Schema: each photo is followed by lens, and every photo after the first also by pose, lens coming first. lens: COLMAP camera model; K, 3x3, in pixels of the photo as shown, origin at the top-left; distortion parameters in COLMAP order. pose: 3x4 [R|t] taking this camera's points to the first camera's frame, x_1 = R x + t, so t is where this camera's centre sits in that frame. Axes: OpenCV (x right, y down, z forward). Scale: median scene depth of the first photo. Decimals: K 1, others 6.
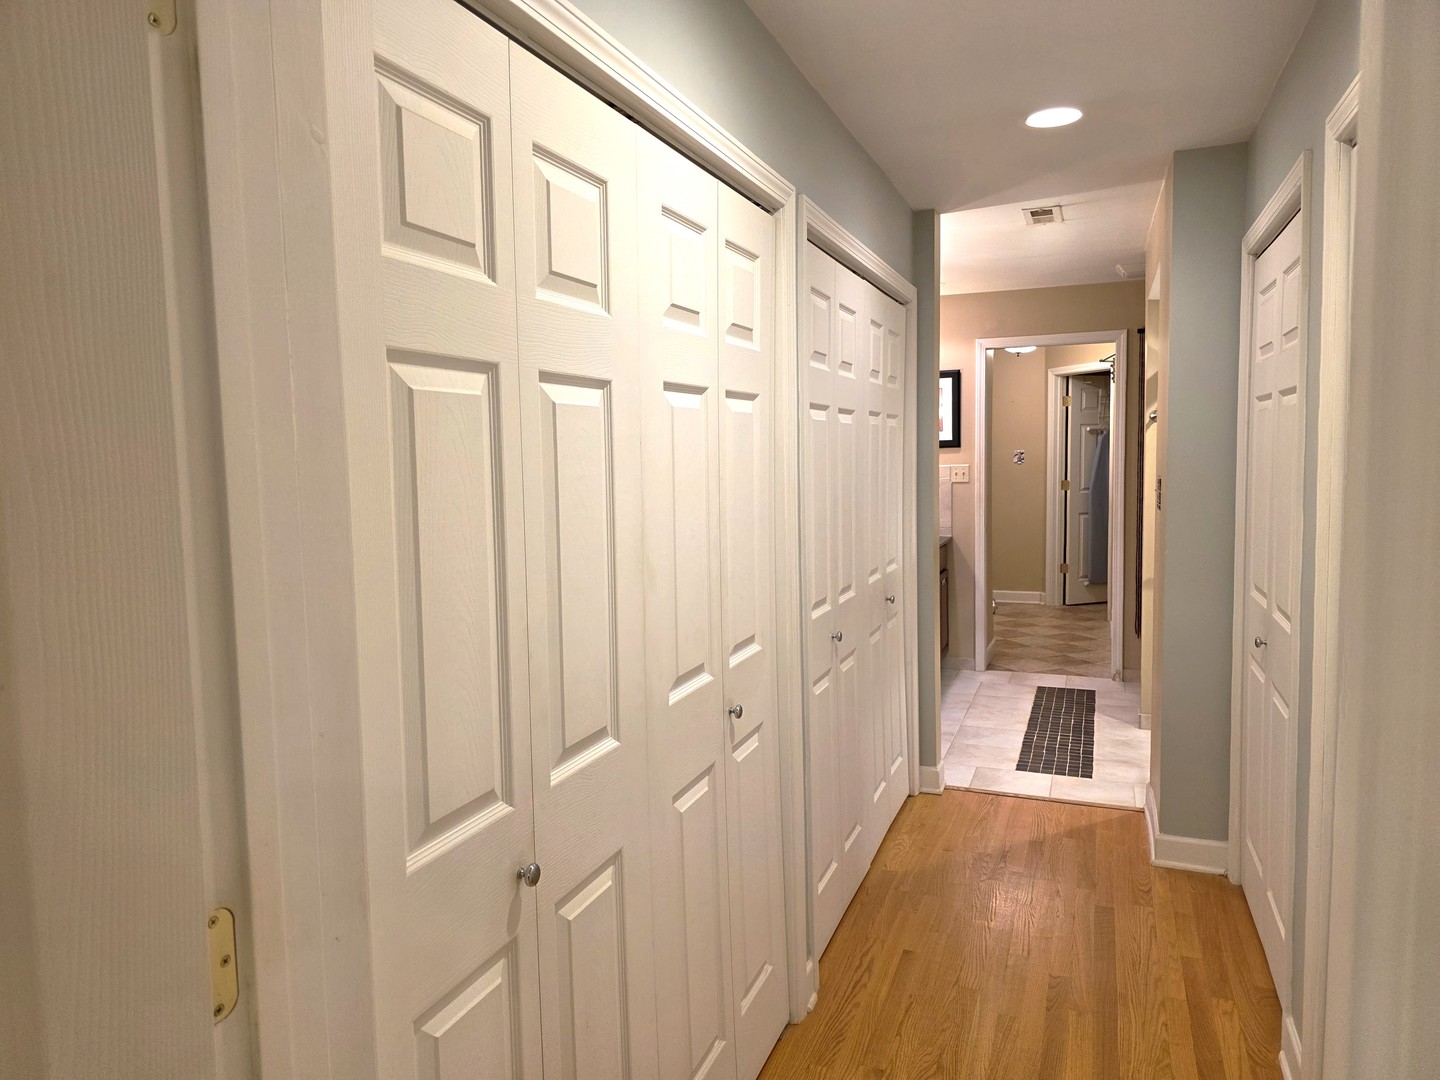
lens RADIAL K [[958.8, 0, 727.9], [0, 958.8, 533.6], [0, 0, 1]] dist [0.102226, -0.149629]
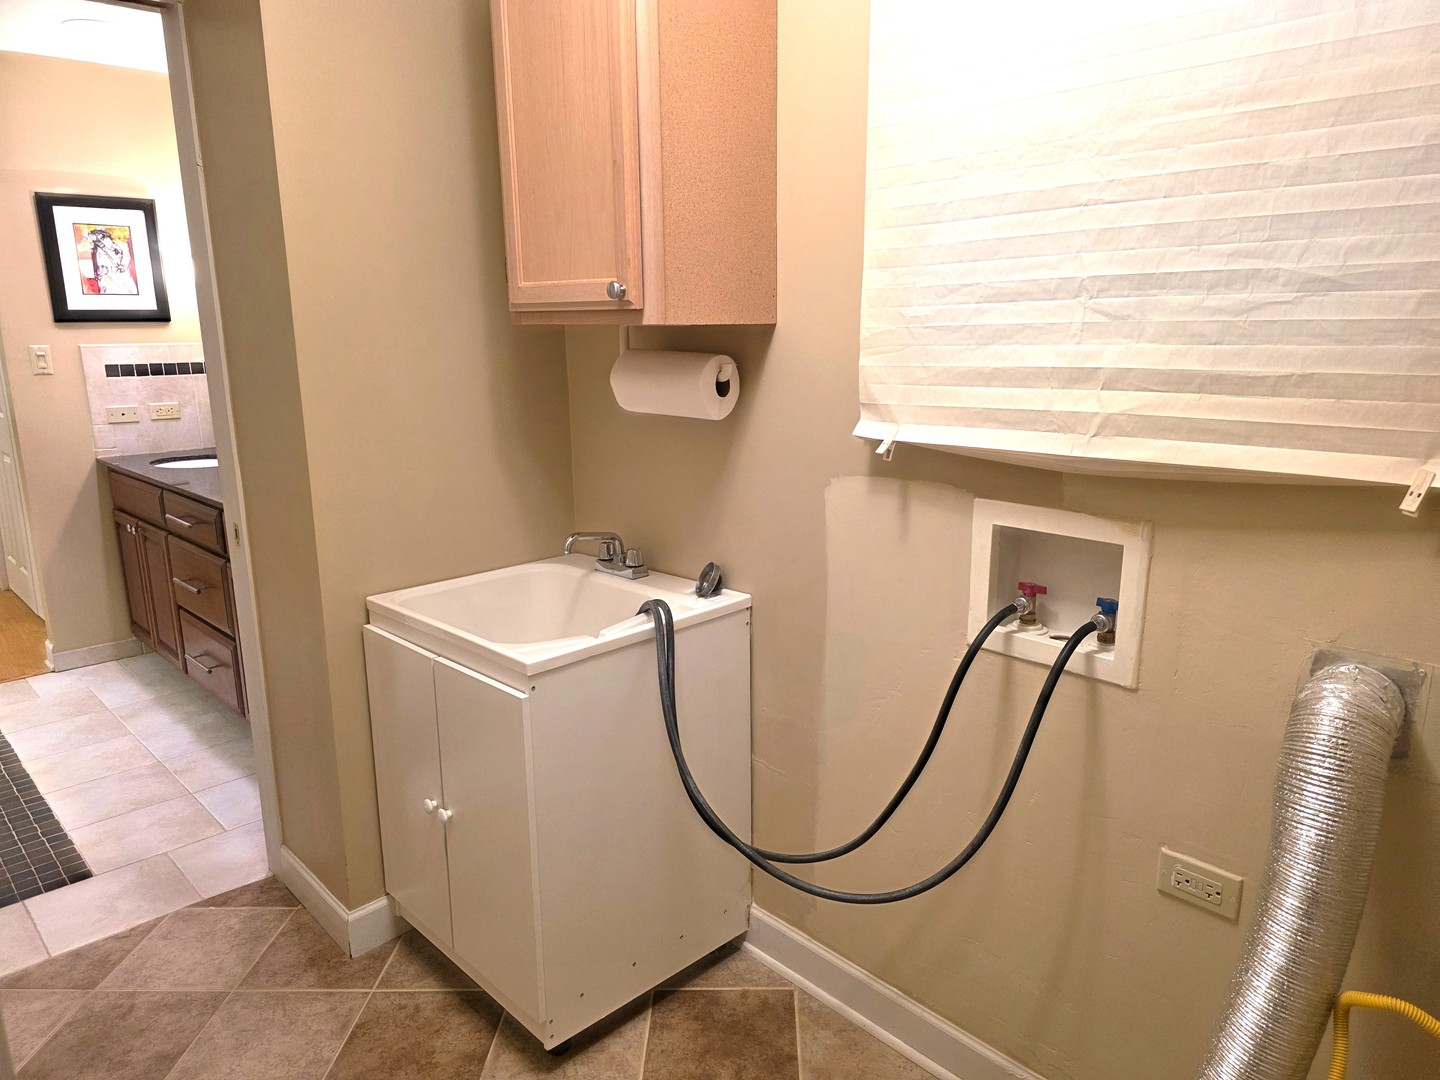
lens RADIAL K [[972.0, 0, 714.8], [0, 972.0, 534.8], [0, 0, 1]] dist [0.087301, -0.082480]
pose [[-0.426124, 0.215669, -0.878581, 0.409138], [-0.055405, 0.963123, 0.263294, -0.088577], [0.902967, 0.160874, -0.398461, 1.027662]]
